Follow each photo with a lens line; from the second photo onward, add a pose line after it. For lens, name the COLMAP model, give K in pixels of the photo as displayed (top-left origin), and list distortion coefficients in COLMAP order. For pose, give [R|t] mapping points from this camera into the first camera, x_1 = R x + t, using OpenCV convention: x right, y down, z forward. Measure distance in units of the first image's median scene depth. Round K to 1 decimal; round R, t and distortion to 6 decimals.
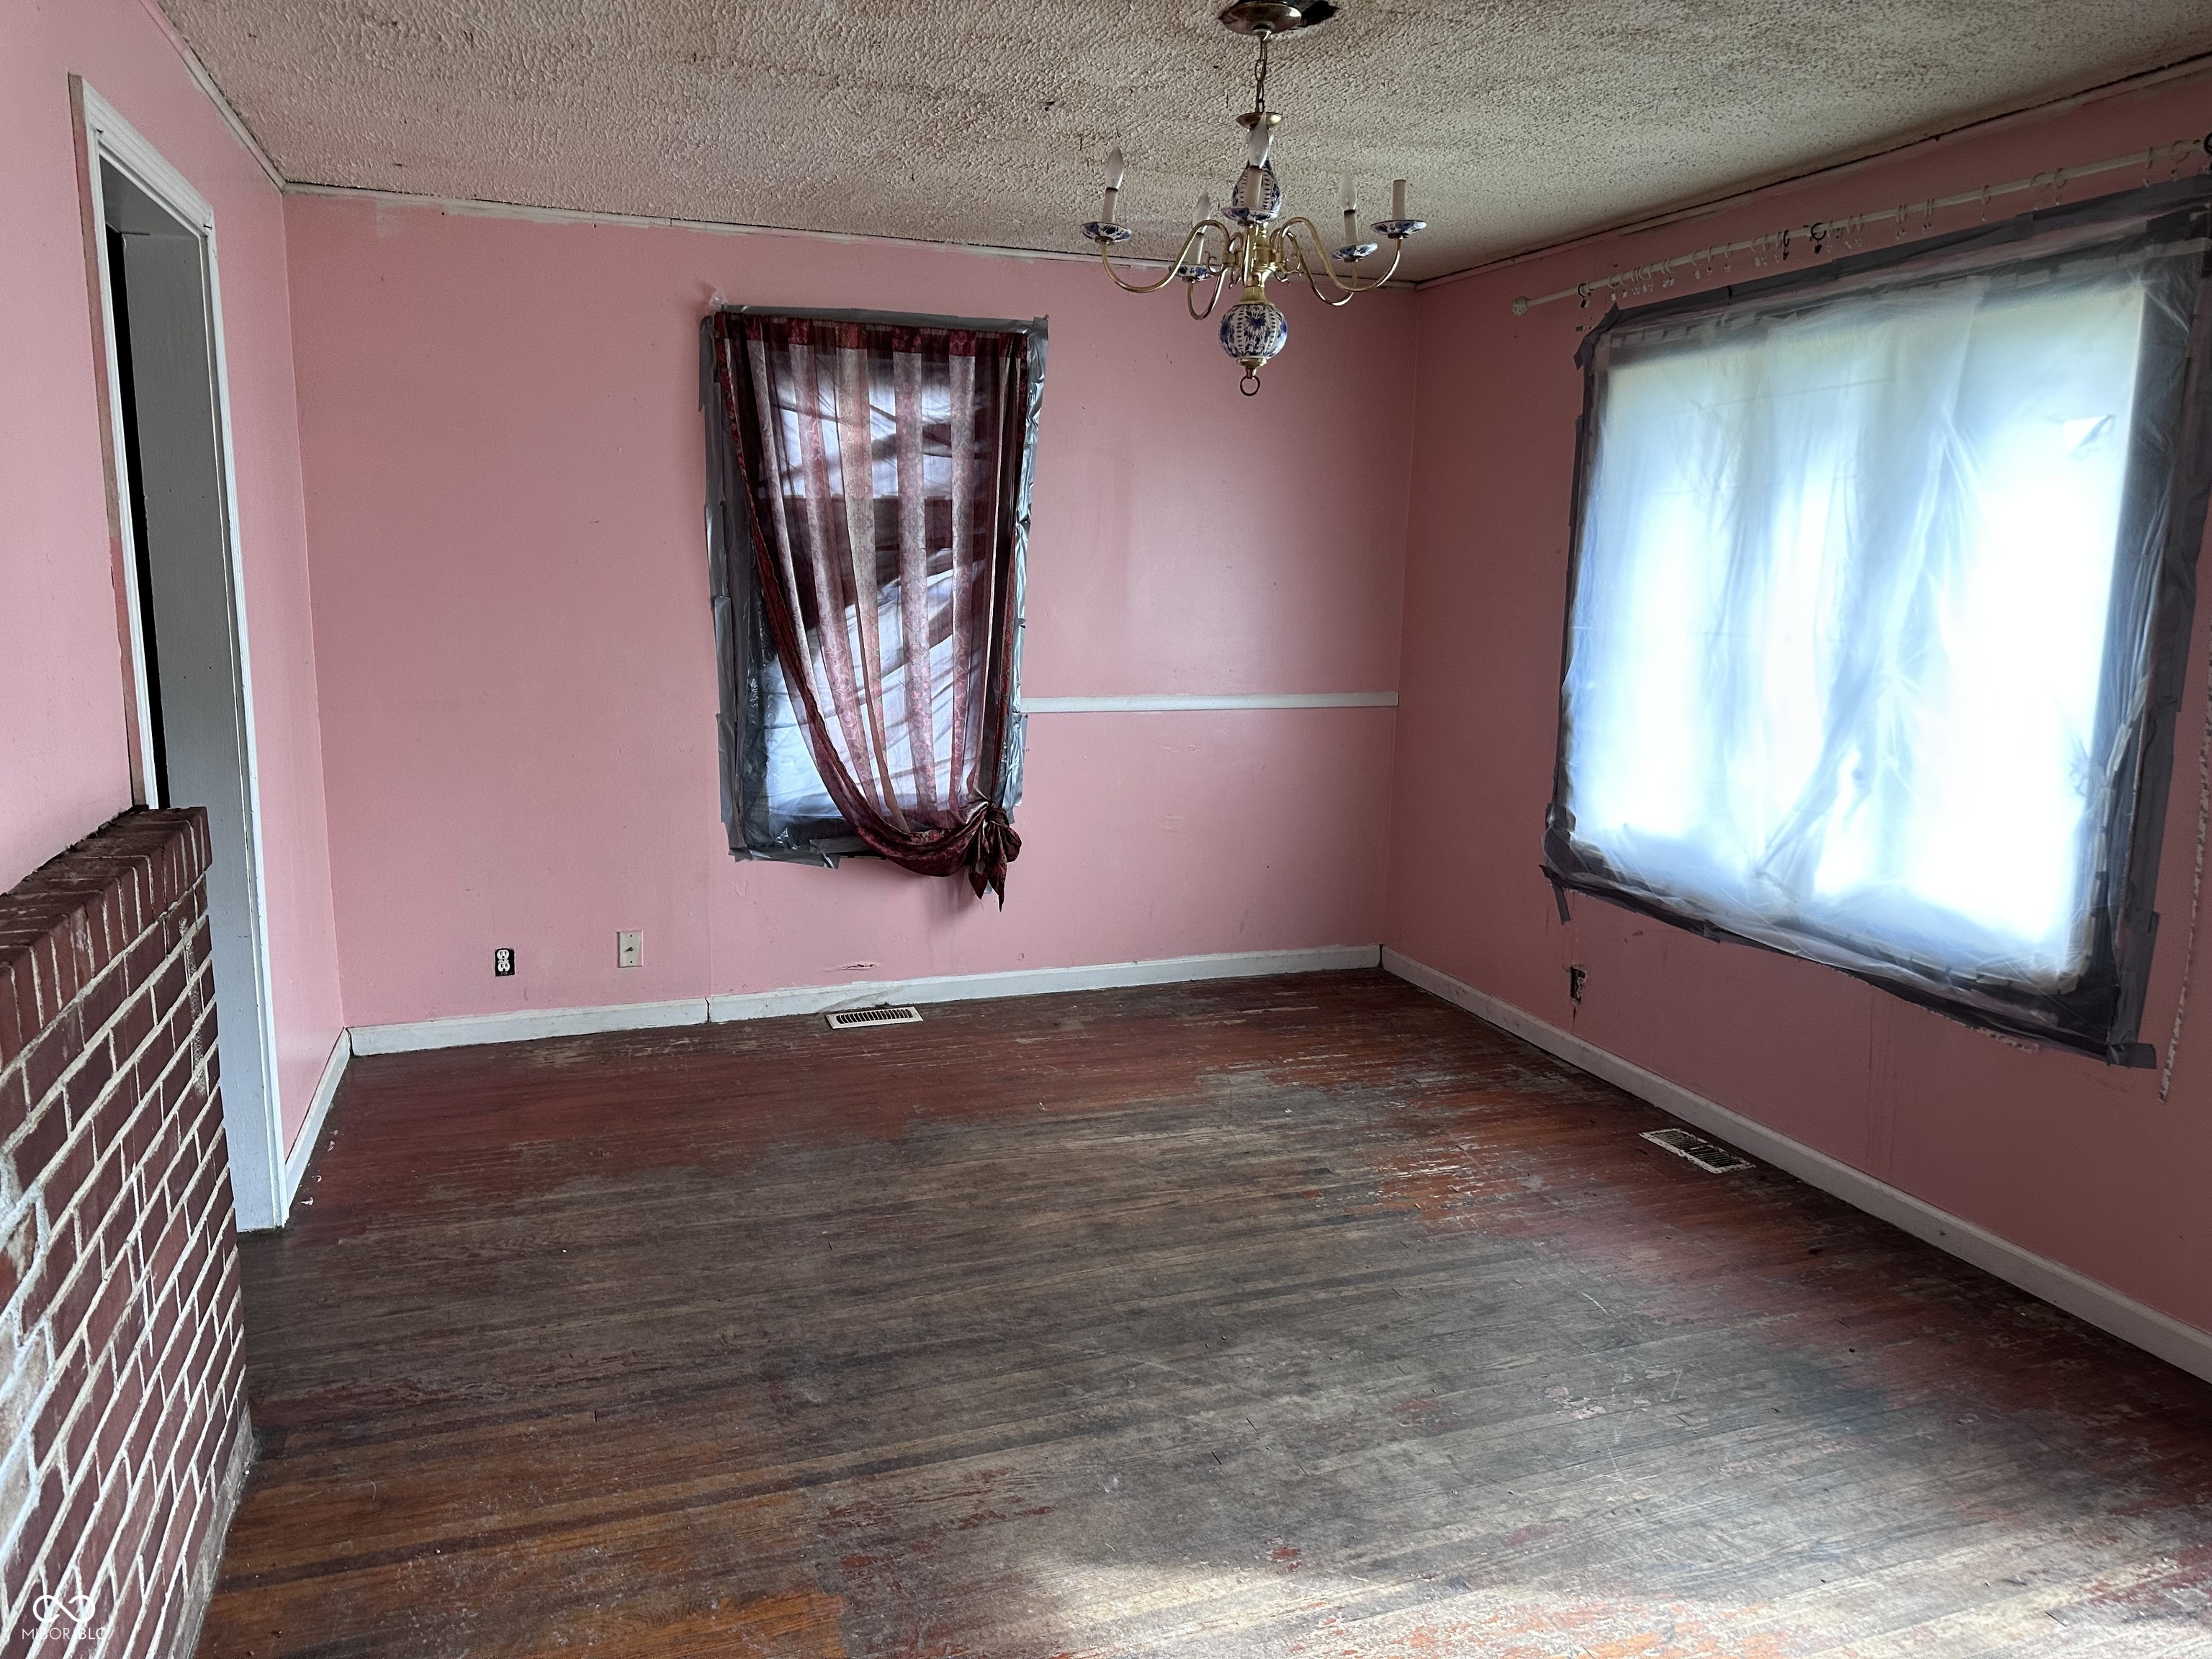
lens RADIAL K [[1573.9, 0, 1106.0], [0, 1573.9, 829.5], [0, 0, 1]] dist [0.006268, 0.002362]
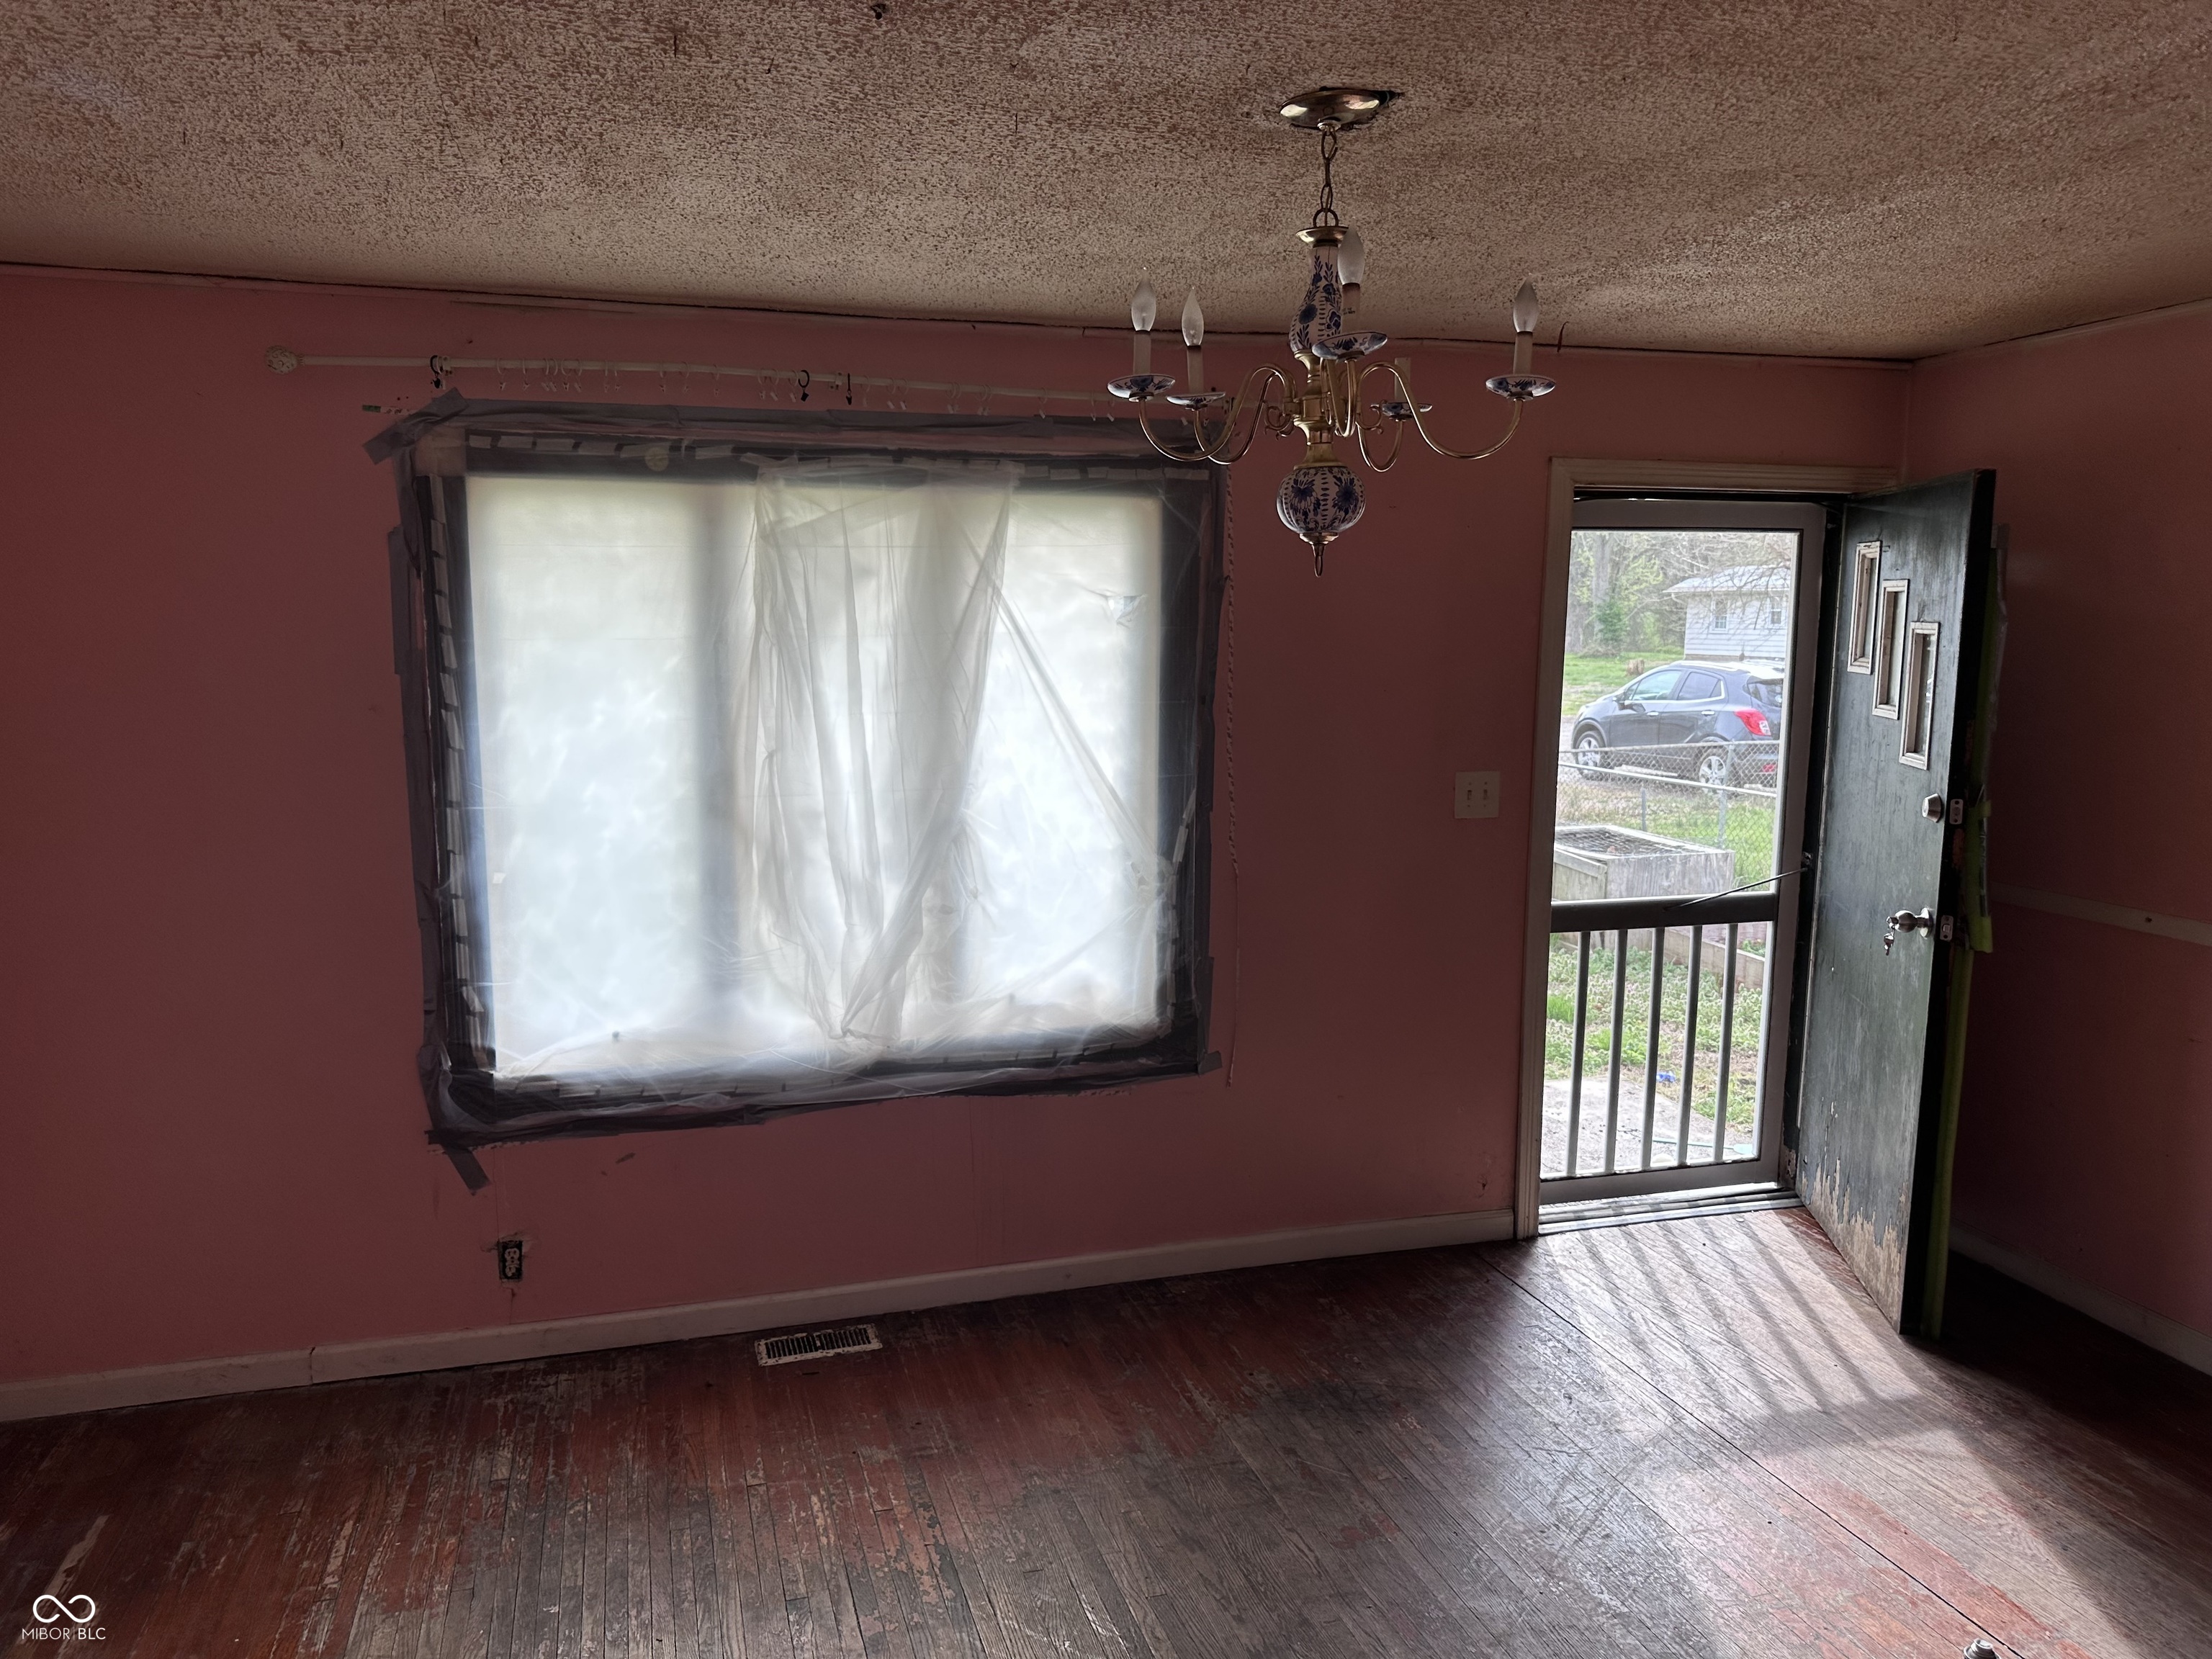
lens RADIAL K [[1554.5, 0, 1079.6], [0, 1554.5, 829.9], [0, 0, 1]] dist [0.119949, -0.184780]
pose [[0.059440, -0.146165, 0.987473, -0.500662], [0.173588, 0.975664, 0.133968, -0.194325], [-0.983023, 0.163450, 0.083366, 0.747929]]
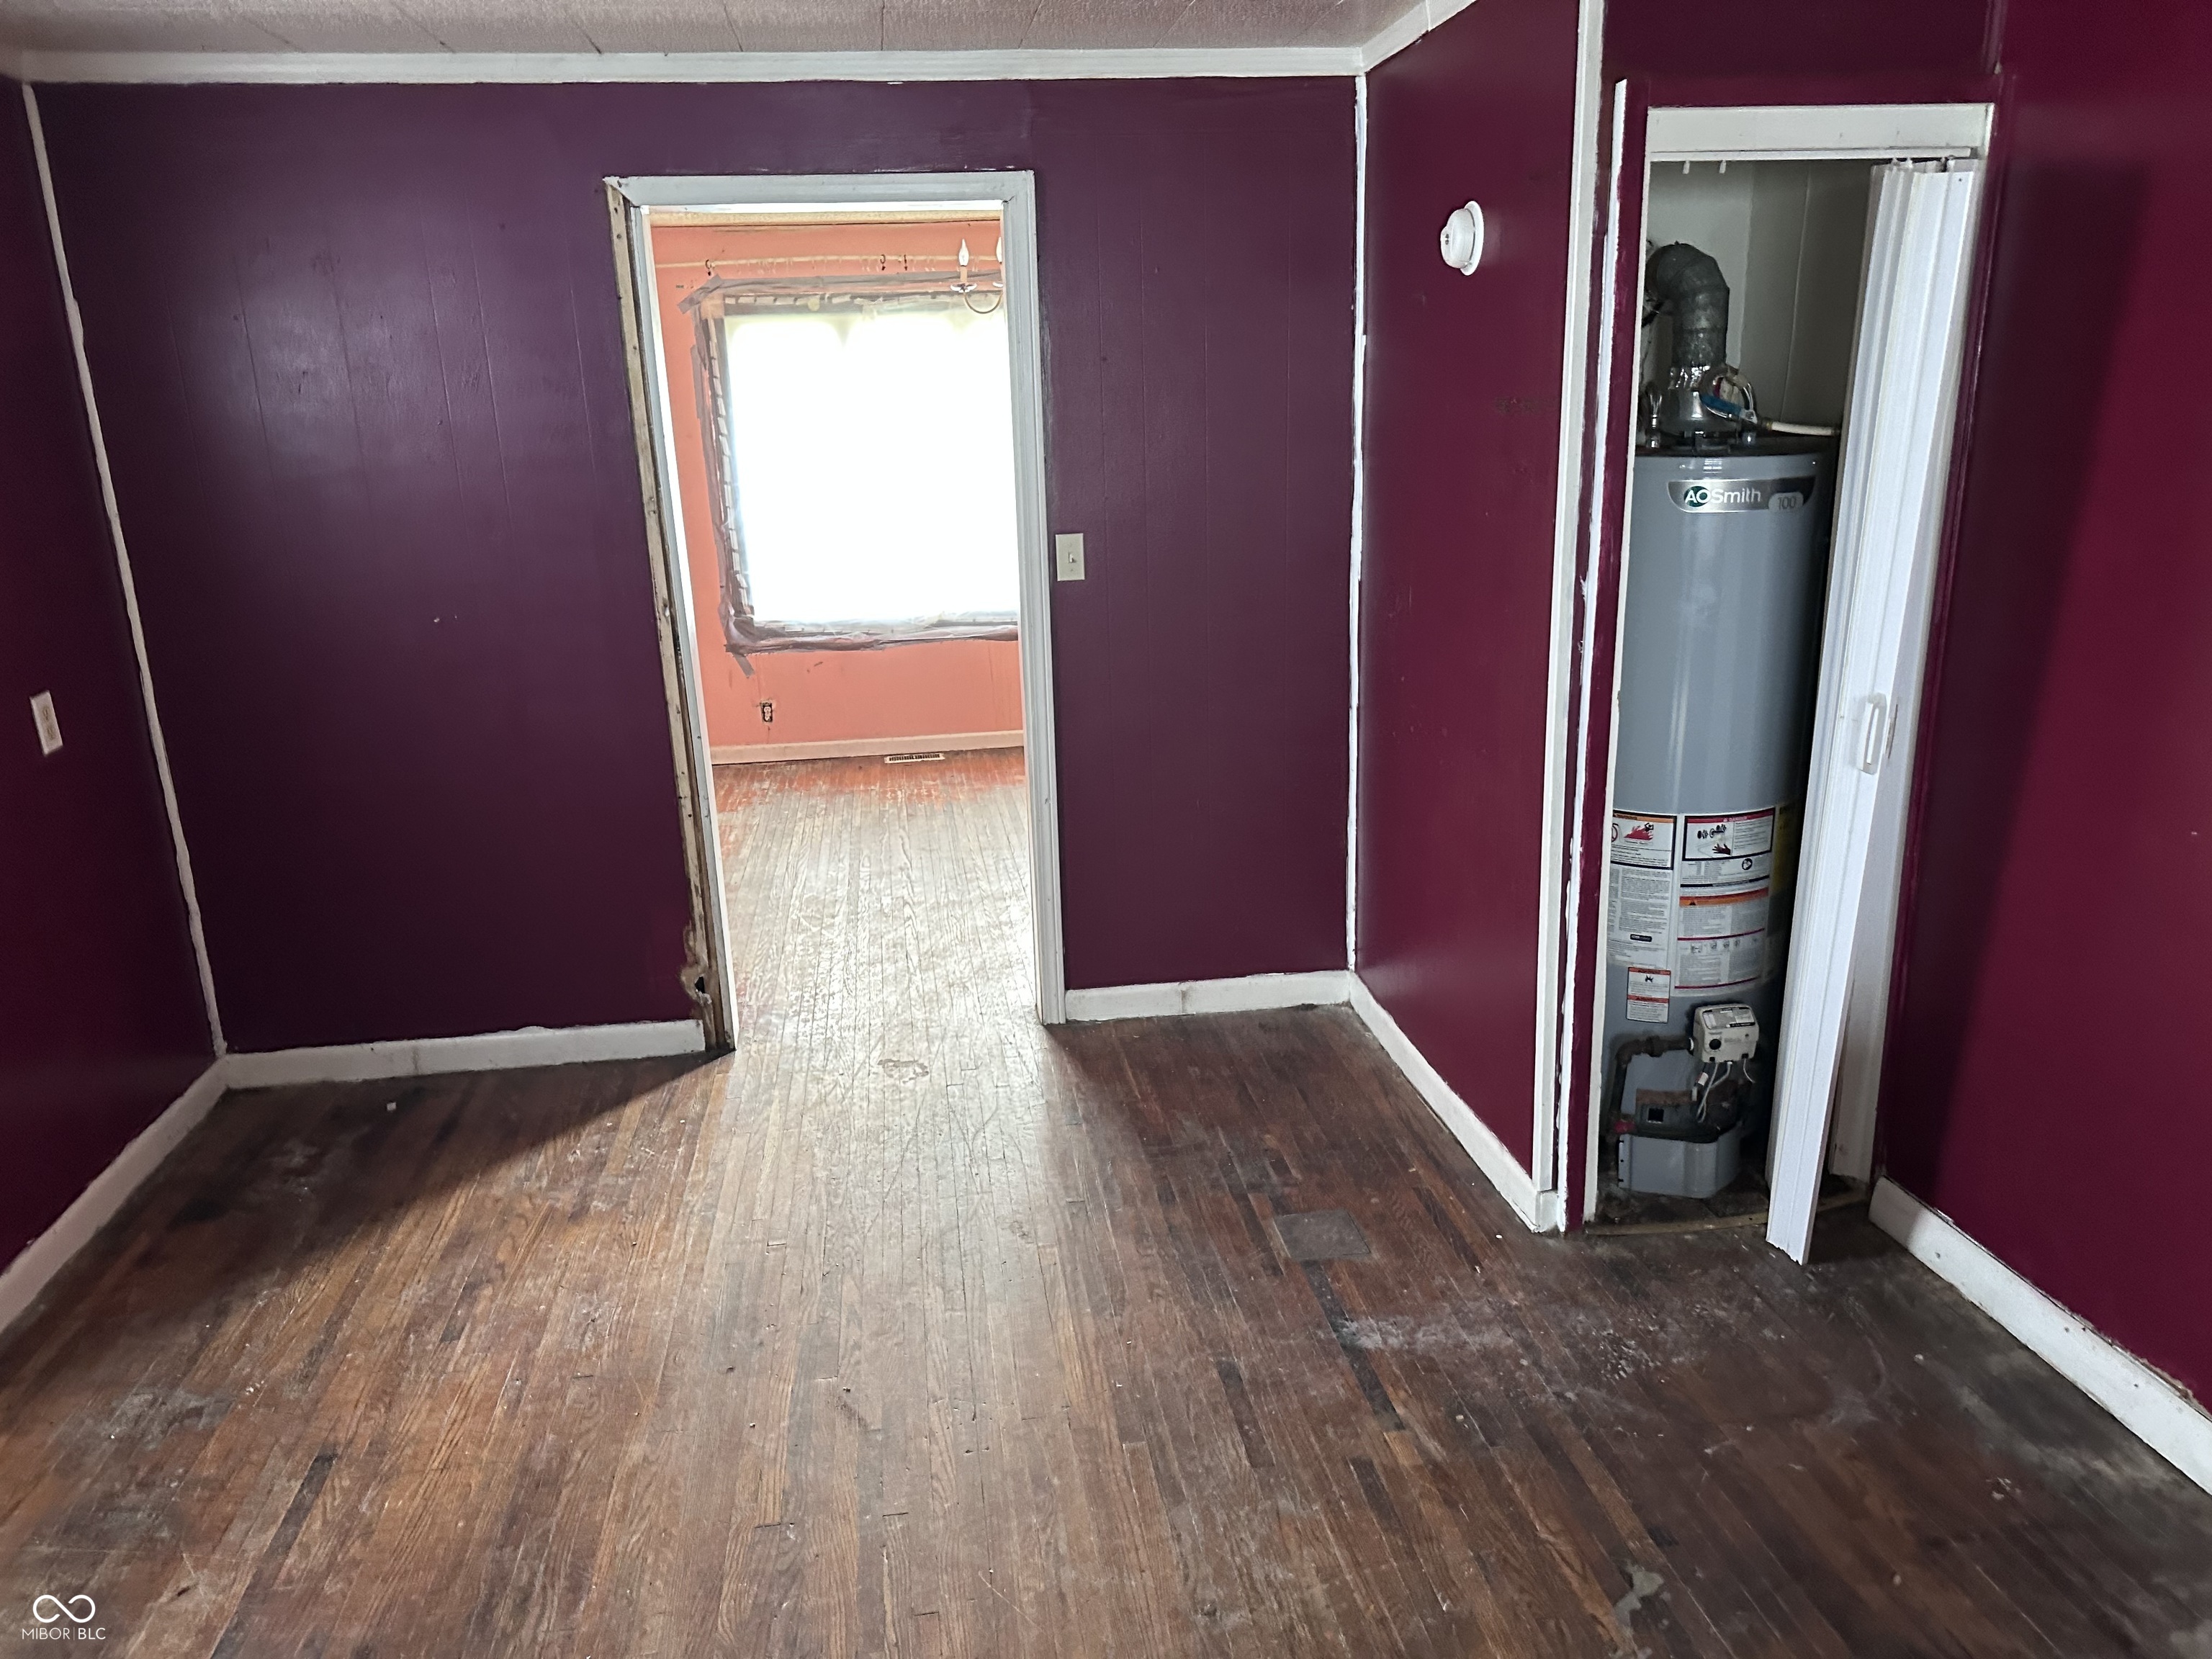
lens RADIAL K [[1554.5, 0, 1079.6], [0, 1554.5, 829.9], [0, 0, 1]] dist [0.119949, -0.184780]
pose [[0.221736, -0.275181, 0.935472, -1.372841], [0.212053, 0.950002, 0.229192, -0.100851], [-0.951770, 0.147550, 0.269002, 0.343495]]
